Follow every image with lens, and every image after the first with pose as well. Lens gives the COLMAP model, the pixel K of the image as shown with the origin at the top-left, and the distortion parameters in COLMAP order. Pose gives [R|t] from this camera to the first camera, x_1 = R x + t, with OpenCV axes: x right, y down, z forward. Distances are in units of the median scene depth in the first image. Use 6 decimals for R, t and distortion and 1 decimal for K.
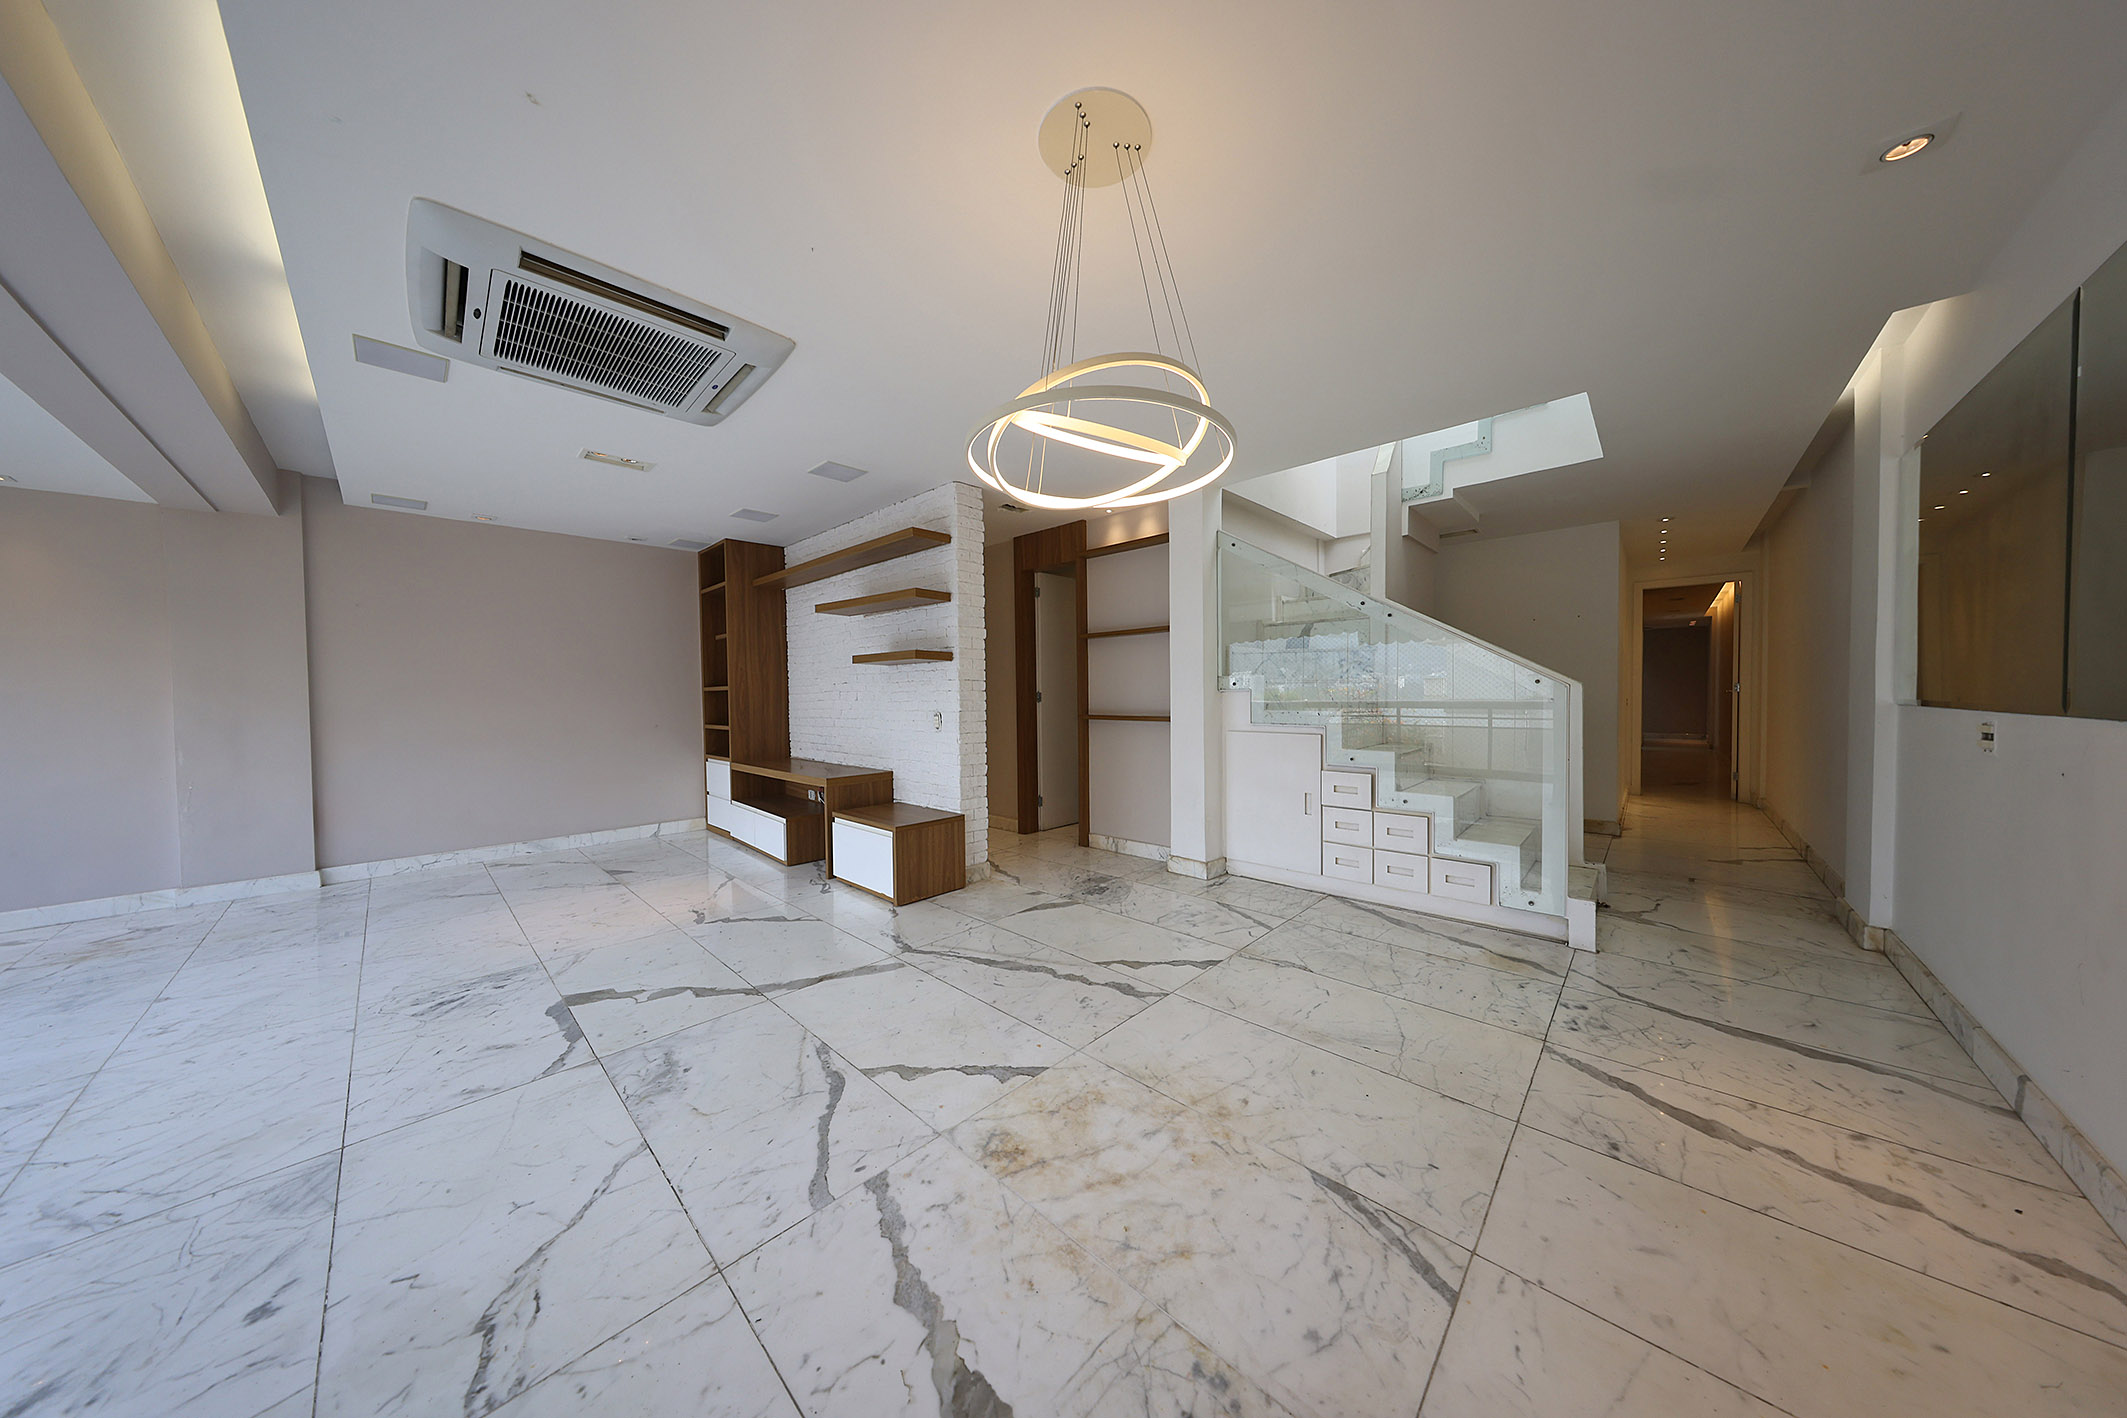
lens RADIAL K [[630.4, 0, 1060.4], [0, 630.4, 709.8], [0, 0, 1]] dist [0.003597, 0.000198]
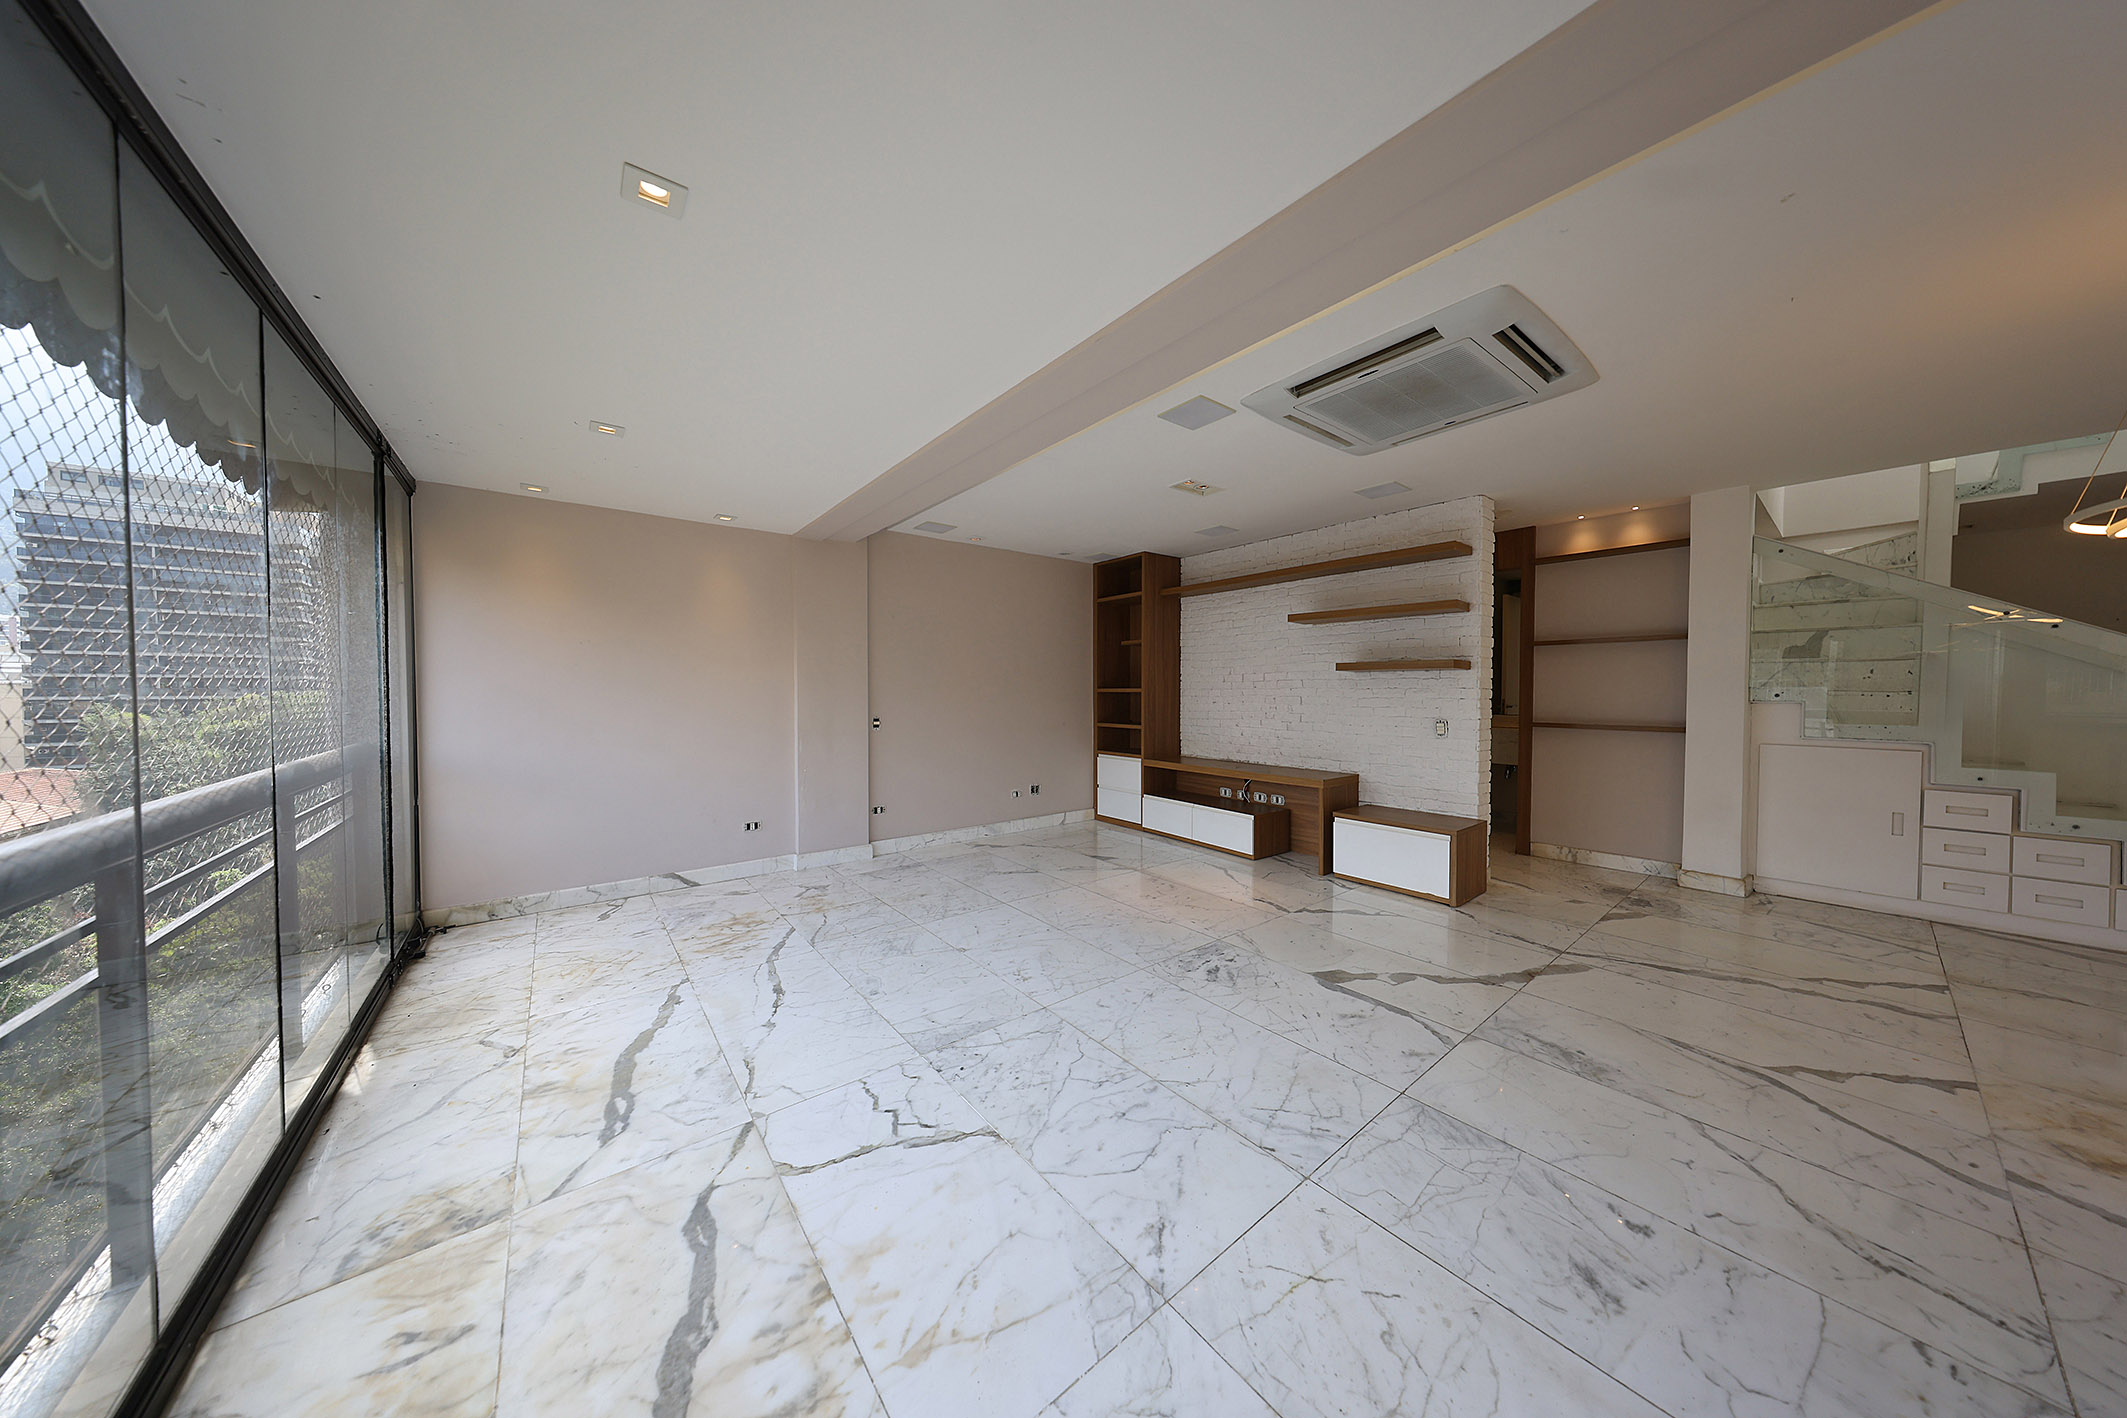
lens RADIAL K [[628.9, 0, 1064.0], [0, 628.9, 704.5], [0, 0, 1]] dist [-0.001342, -0.000055]
pose [[0.989942, 0.015426, -0.140628, -0.963971], [-0.015630, 0.999878, -0.000350, -0.014551], [0.140606, 0.002544, 0.990062, -0.149527]]
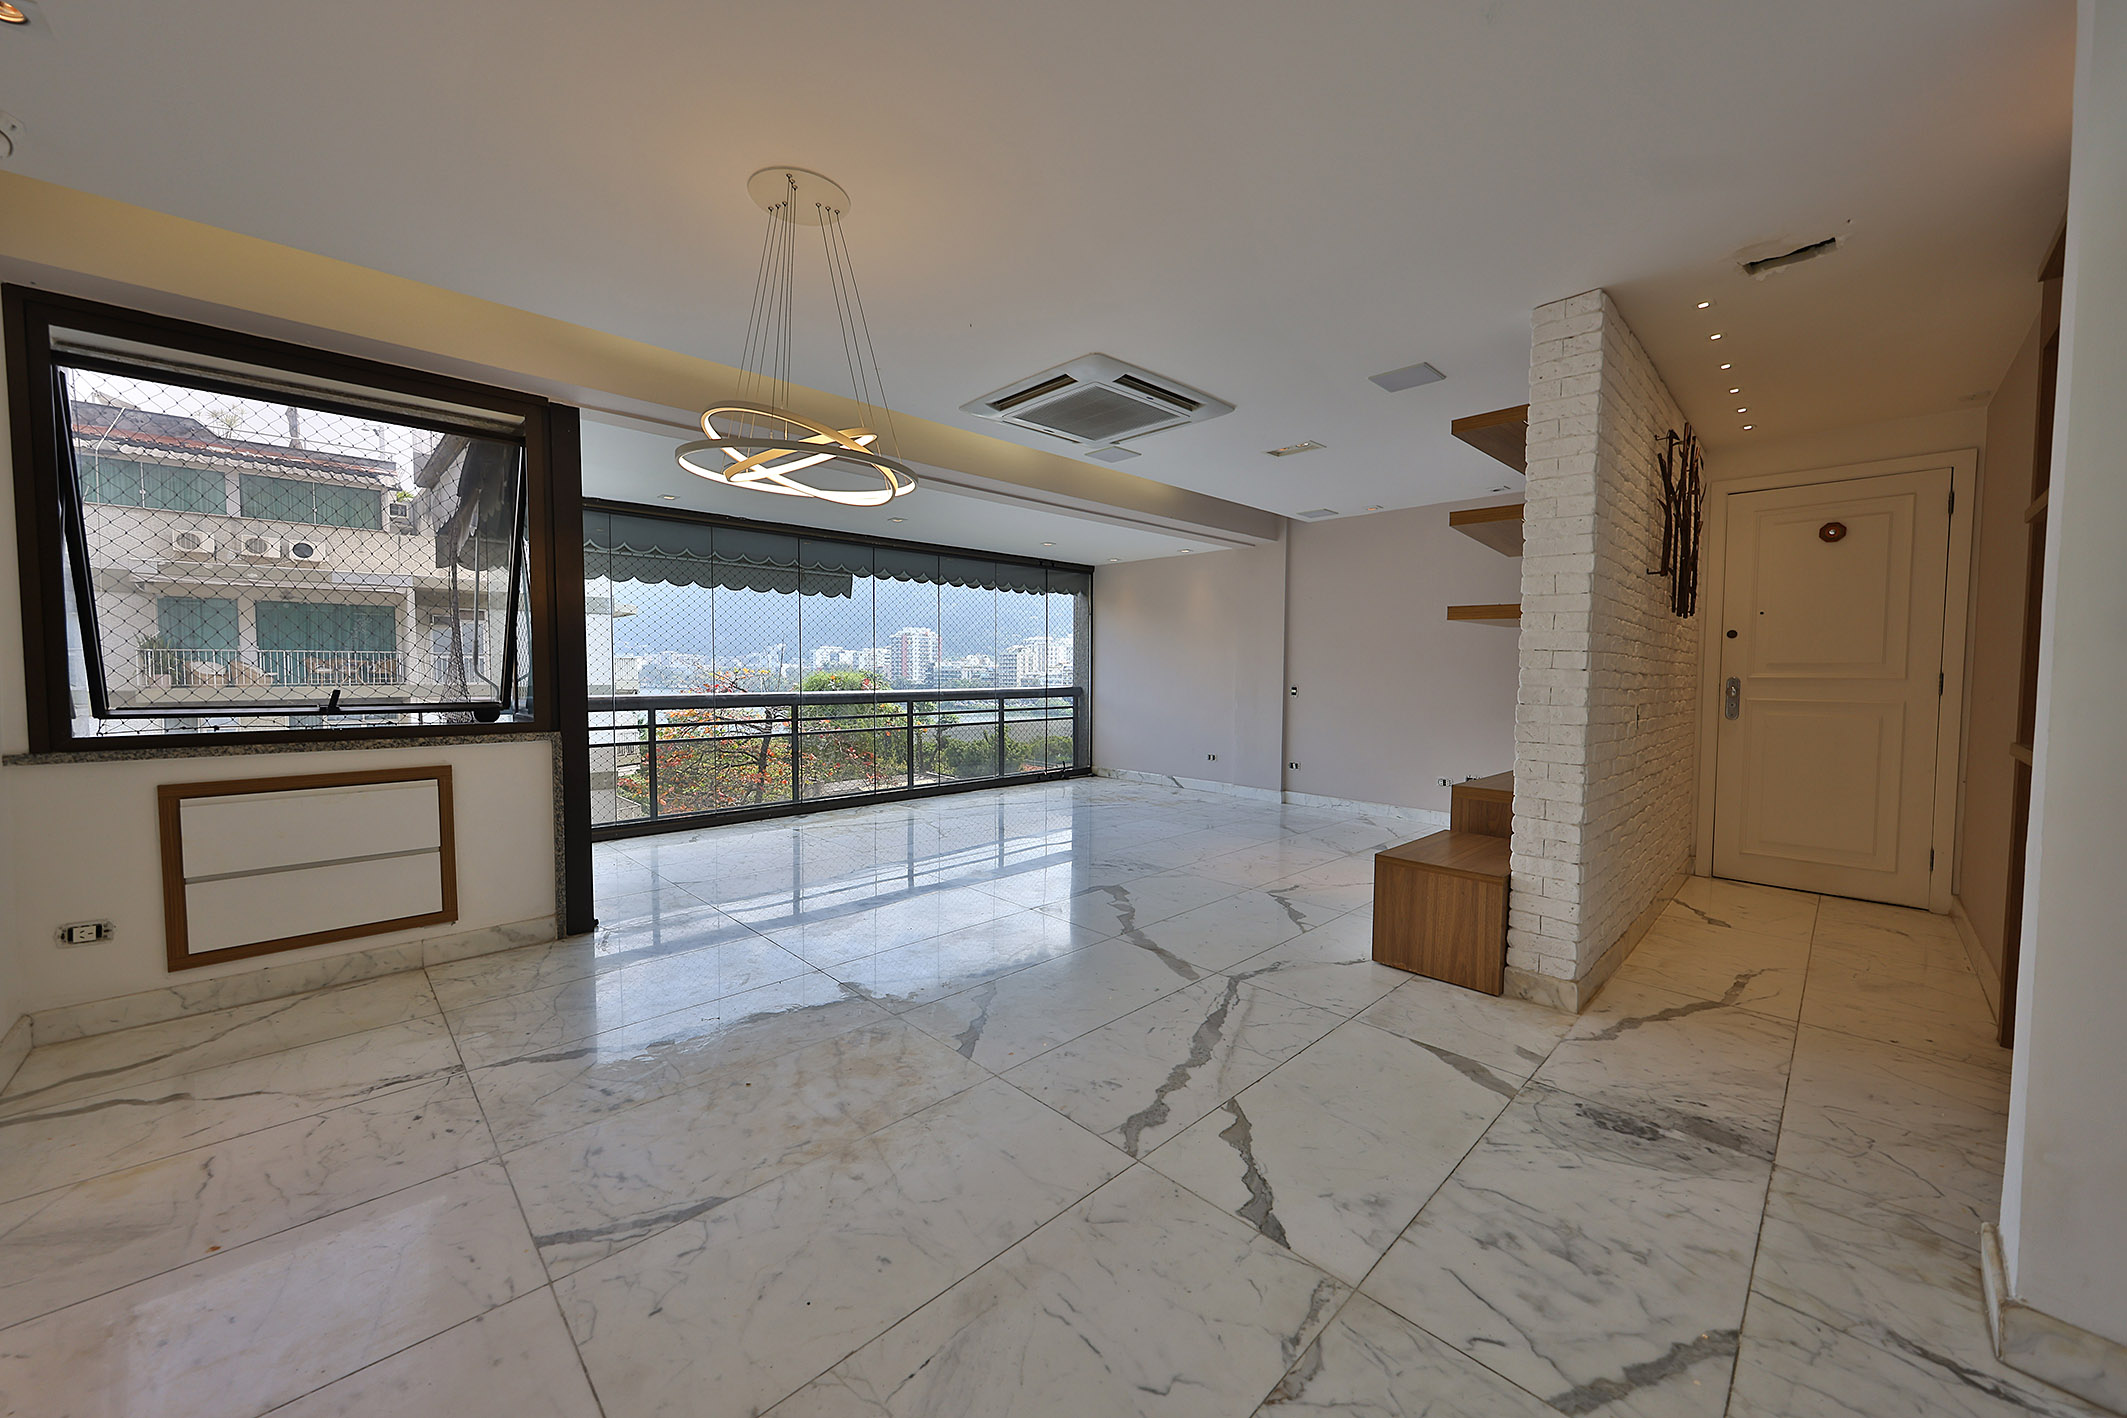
lens RADIAL K [[784.2, 0, 1069.7], [0, 784.2, 705.9], [0, 0, 1]] dist [0.007261, 0.000120]
pose [[-0.031225, 0.060084, -0.997705, 0.826340], [-0.033681, 0.997561, 0.061129, -0.037446], [0.998945, 0.035512, -0.029126, 0.841989]]
